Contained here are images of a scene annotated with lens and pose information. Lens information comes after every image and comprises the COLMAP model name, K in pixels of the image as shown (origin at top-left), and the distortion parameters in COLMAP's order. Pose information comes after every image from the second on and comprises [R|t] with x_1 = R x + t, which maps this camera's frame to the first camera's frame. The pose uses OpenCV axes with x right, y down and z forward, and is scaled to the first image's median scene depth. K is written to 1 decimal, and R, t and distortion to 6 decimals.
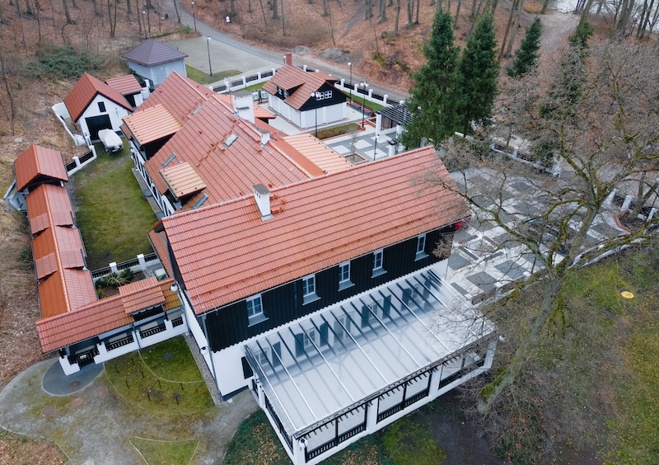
lens RADIAL K [[465.4, 0, 332.1], [0, 465.4, 254.0], [0, 0, 1]] dist [0.019213, 0.011130]
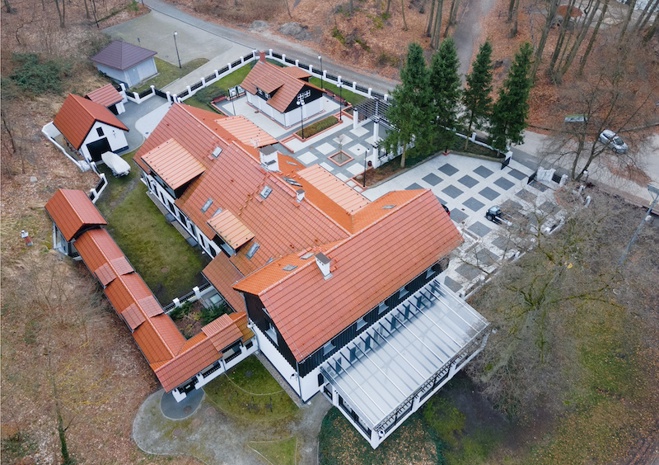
lens RADIAL K [[465.4, 0, 340.4], [0, 465.4, 241.6], [0, 0, 1]] dist [0.019213, 0.011130]
pose [[0.984429, -0.125672, 0.122903, -0.179795], [0.105769, 0.981939, 0.156872, -0.270506], [-0.140398, -0.141430, 0.979942, -0.220531]]
